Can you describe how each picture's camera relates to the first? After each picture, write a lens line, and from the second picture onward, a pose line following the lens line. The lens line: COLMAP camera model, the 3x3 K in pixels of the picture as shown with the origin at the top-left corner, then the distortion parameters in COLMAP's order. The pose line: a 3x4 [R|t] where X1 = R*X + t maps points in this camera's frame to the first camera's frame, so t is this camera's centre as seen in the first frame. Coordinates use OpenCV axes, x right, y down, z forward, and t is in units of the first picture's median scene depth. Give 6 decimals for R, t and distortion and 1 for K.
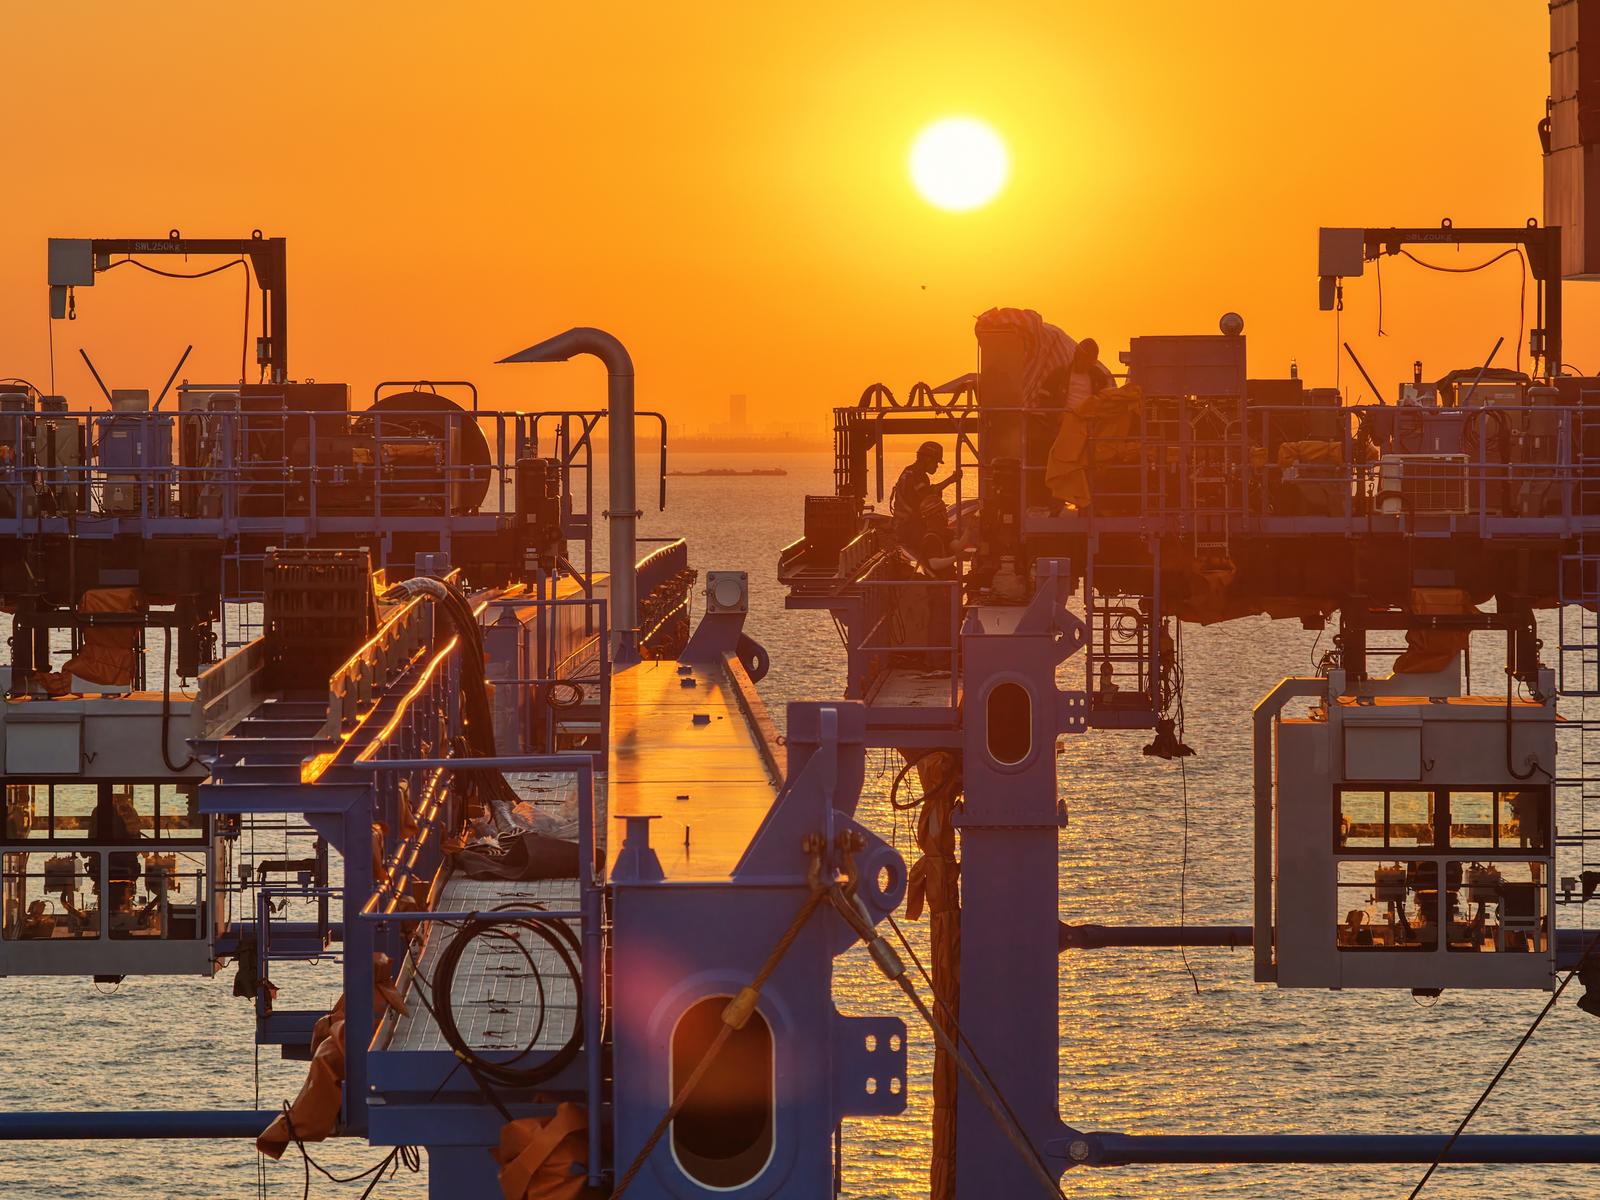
lens RADIAL K [[8396.1, 0, 800.0], [0, 8396.1, 600.0], [0, 0, 1]] dist [-0.182283, 0.000000]
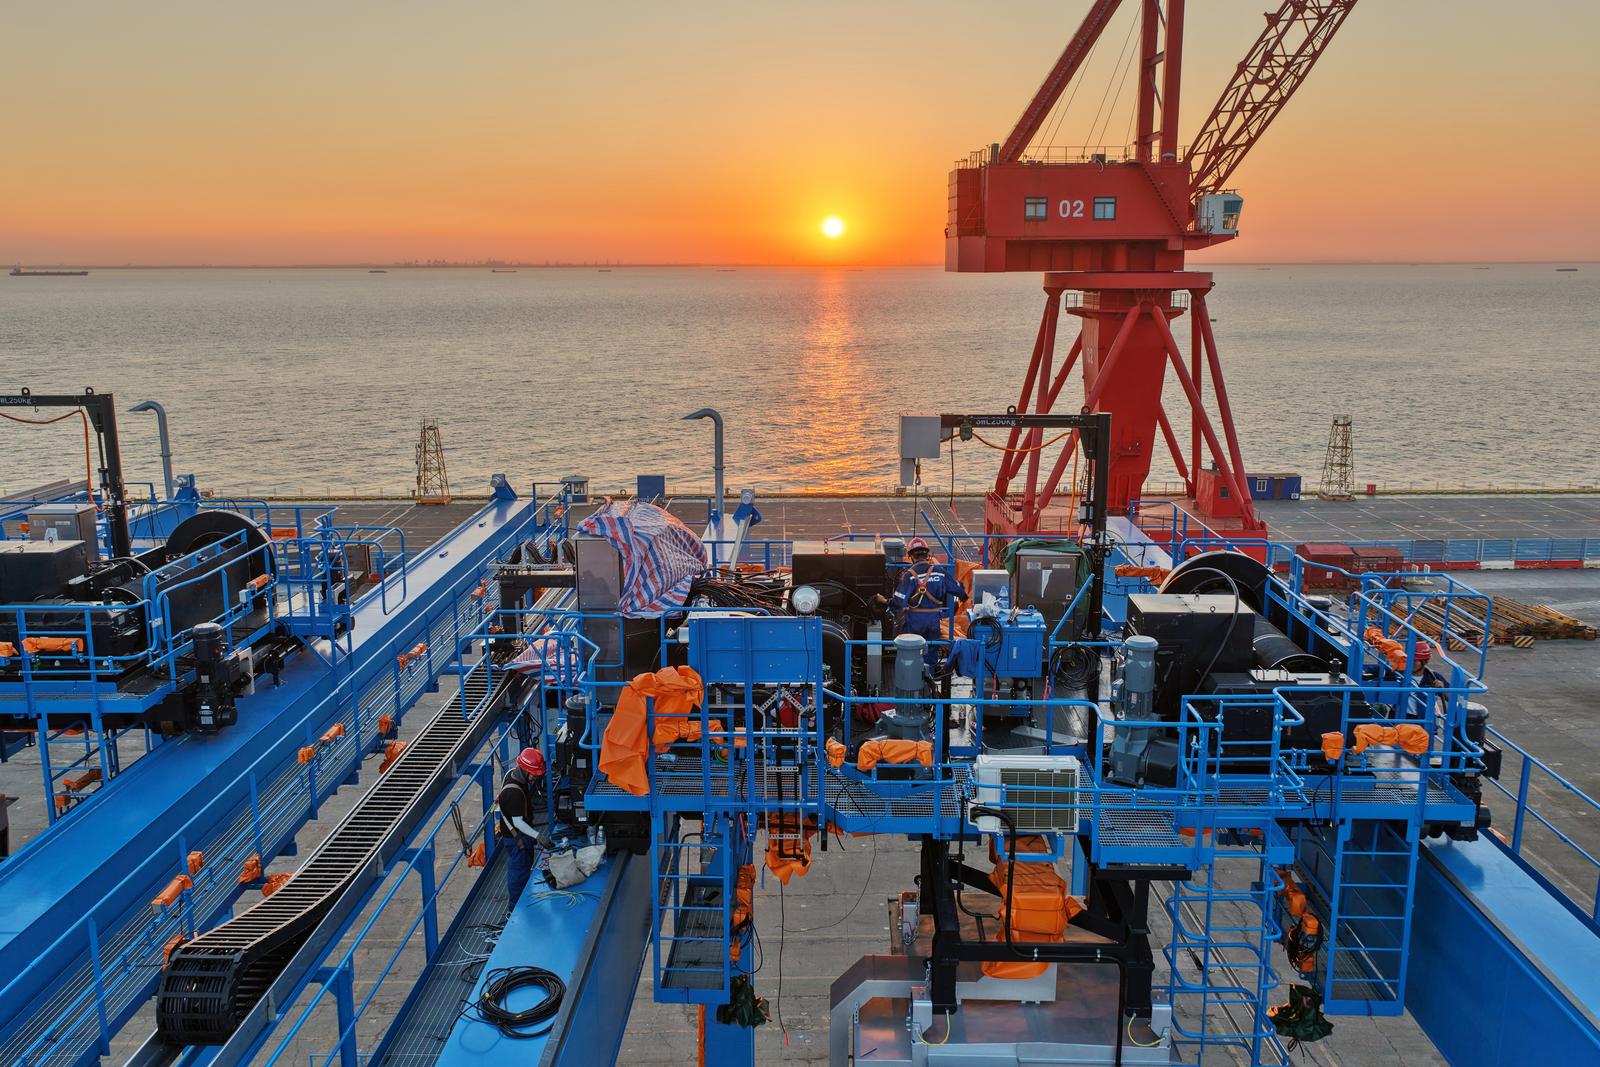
lens RADIAL K [[1294.5, 0, 800.6], [0, 1294.5, 533.9], [0, 0, 1]] dist [-0.015208, -0.003806]
pose [[1.000000, 0.000182, -0.000072, 0.048309], [-0.000165, 0.982729, 0.185053, -0.060947], [0.000104, -0.185053, 0.982729, 0.825136]]
